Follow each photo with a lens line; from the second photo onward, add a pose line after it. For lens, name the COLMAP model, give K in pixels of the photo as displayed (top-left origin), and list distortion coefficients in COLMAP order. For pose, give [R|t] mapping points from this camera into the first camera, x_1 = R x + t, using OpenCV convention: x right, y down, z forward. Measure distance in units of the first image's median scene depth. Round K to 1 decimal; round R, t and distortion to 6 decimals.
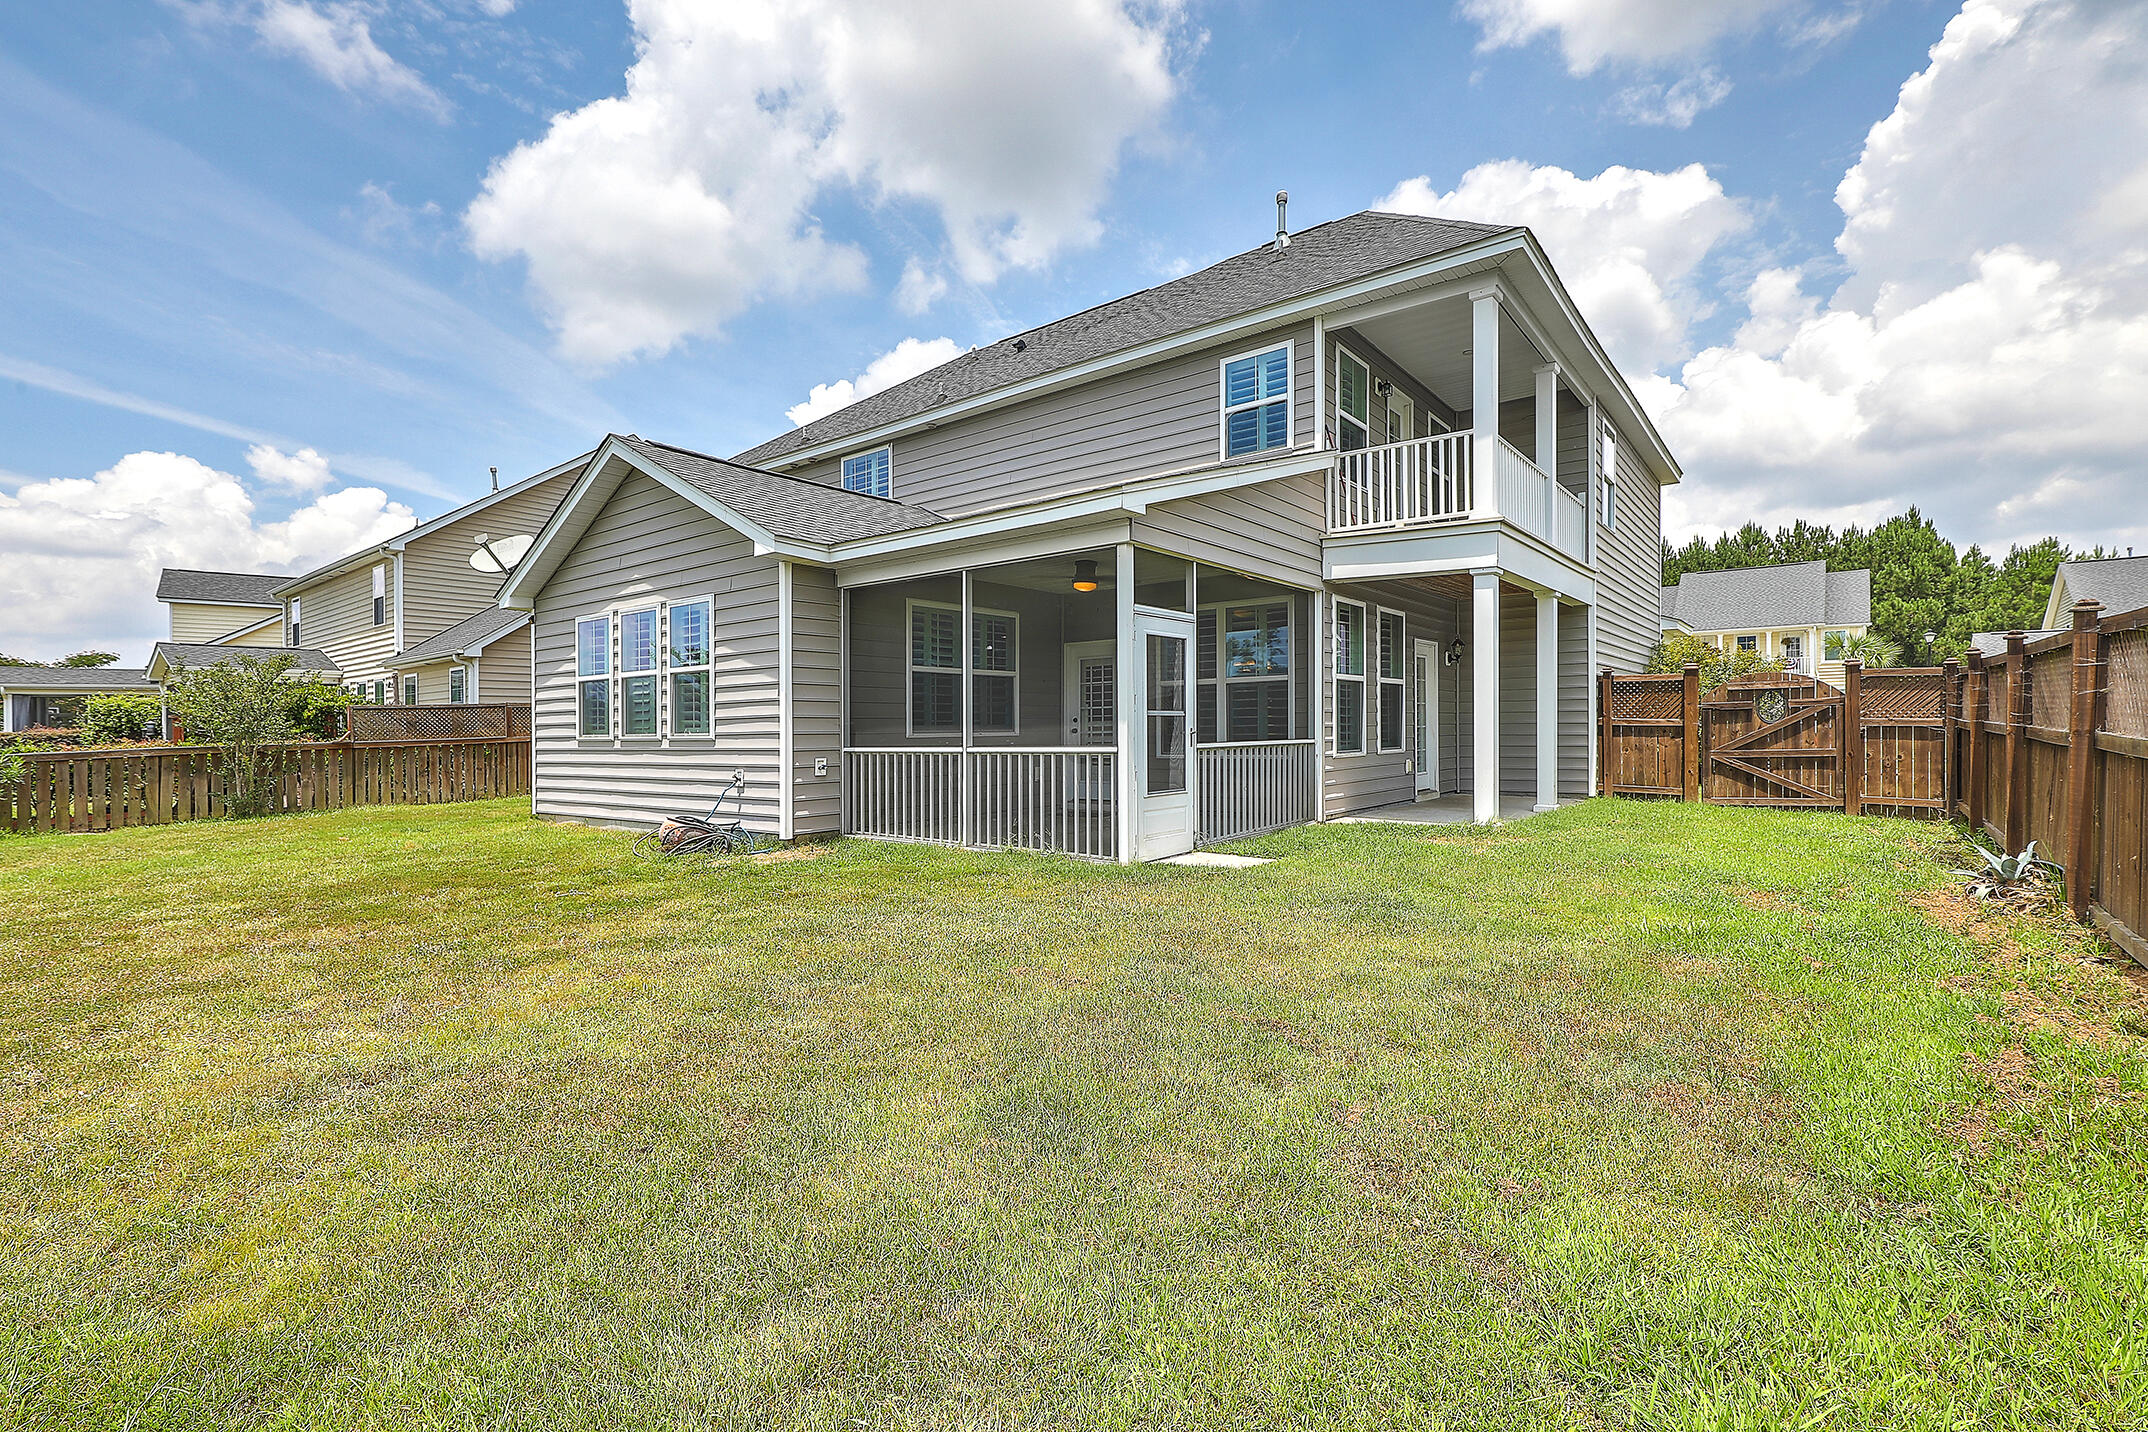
lens RADIAL K [[966.2, 0, 1083.8], [0, 966.2, 724.5], [0, 0, 1]] dist [0.001110, 0.000194]
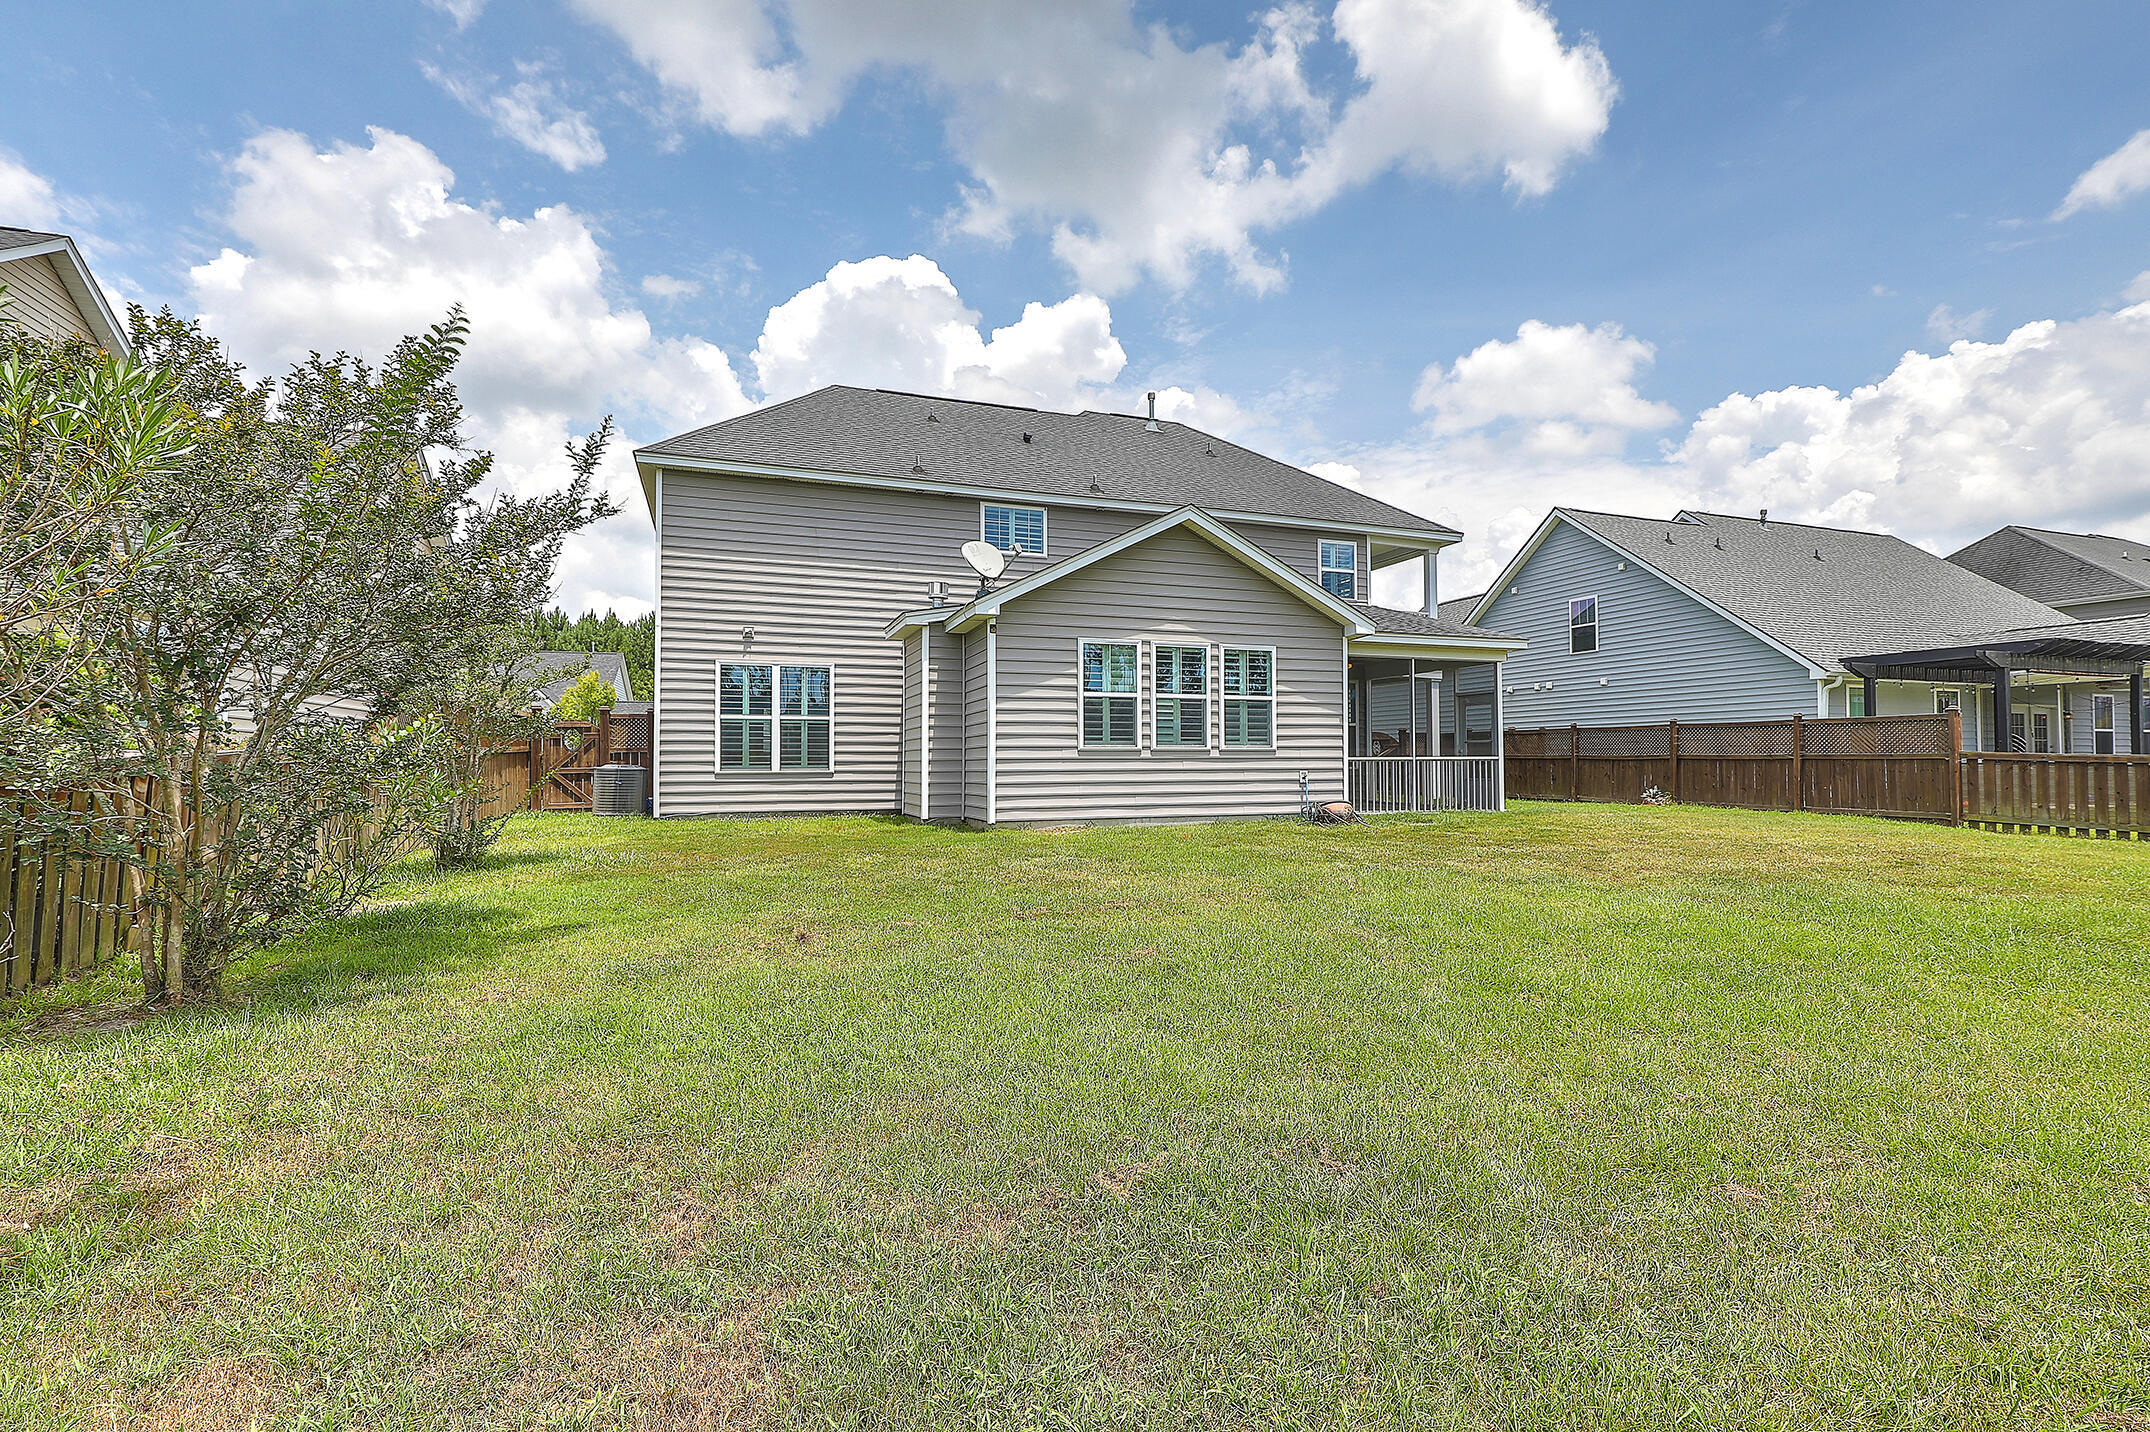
lens RADIAL K [[967.1, 0, 1084.8], [0, 967.1, 724.5], [0, 0, 1]] dist [0.001110, 0.000194]
pose [[0.527243, 0.045512, 0.848495, -1.693316], [-0.007907, 0.998784, -0.048660, 0.047931], [-0.849678, 0.018947, 0.526962, 0.489474]]
